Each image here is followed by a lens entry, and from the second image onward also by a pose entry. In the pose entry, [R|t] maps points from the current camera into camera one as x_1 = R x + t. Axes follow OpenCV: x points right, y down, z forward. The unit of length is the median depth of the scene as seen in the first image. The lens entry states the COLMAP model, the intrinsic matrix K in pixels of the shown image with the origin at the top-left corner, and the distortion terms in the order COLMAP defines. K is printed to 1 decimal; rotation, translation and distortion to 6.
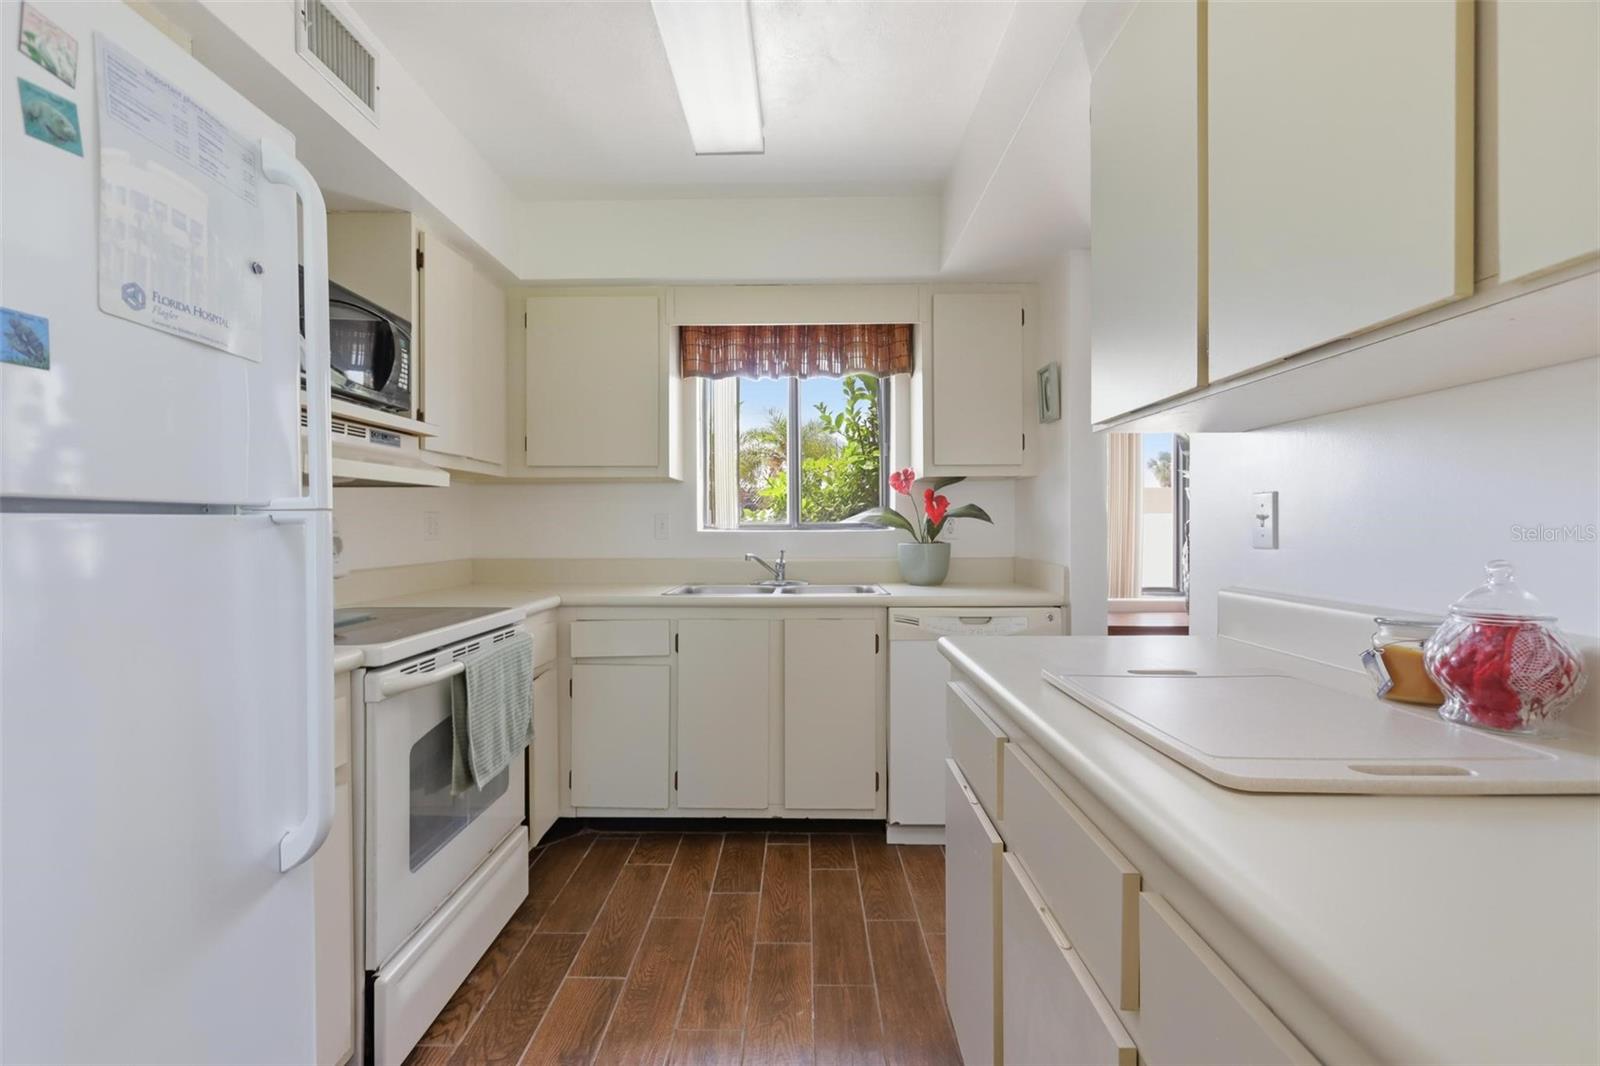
lens RADIAL K [[699.0, 0, 794.6], [0, 699.0, 529.2], [0, 0, 1]] dist [-0.003660, 0.000000]
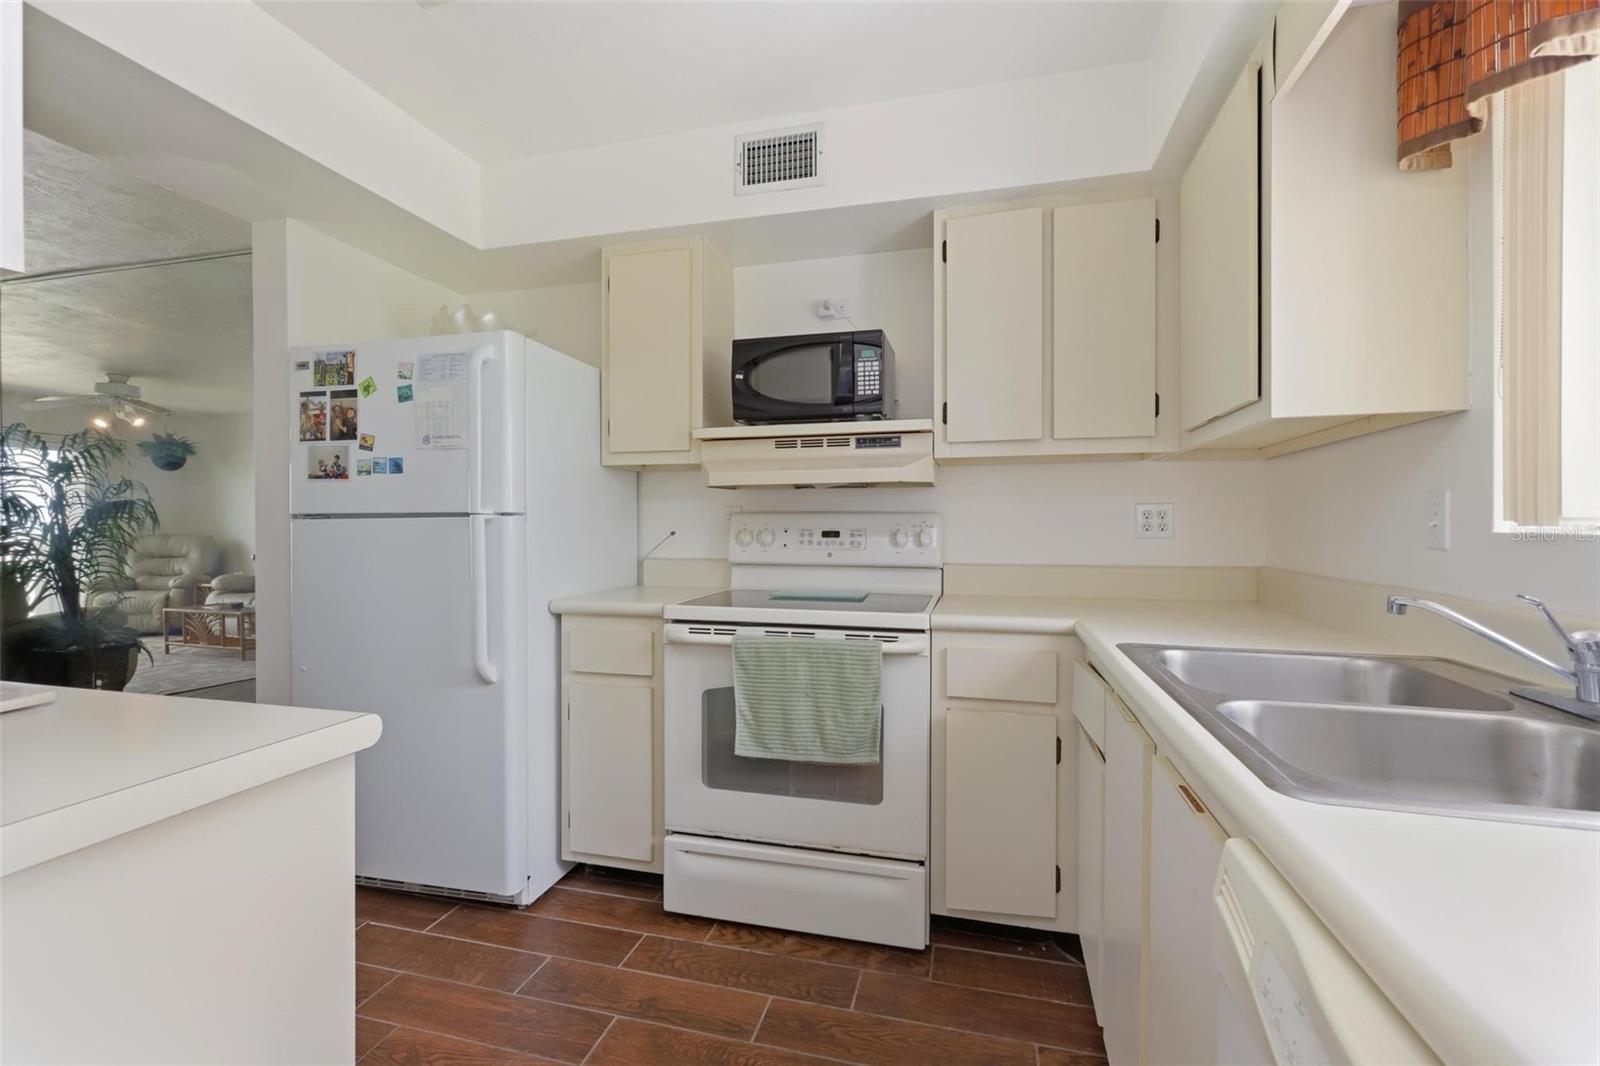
lens RADIAL K [[699.0, 0, 797.7], [0, 699.0, 531.3], [0, 0, 1]] dist [-0.003660, 0.000000]
pose [[-0.236475, 0.010604, -0.971580, 1.291236], [-0.002594, 0.999930, 0.011544, -0.003063], [0.971634, 0.005250, -0.236431, 2.804575]]
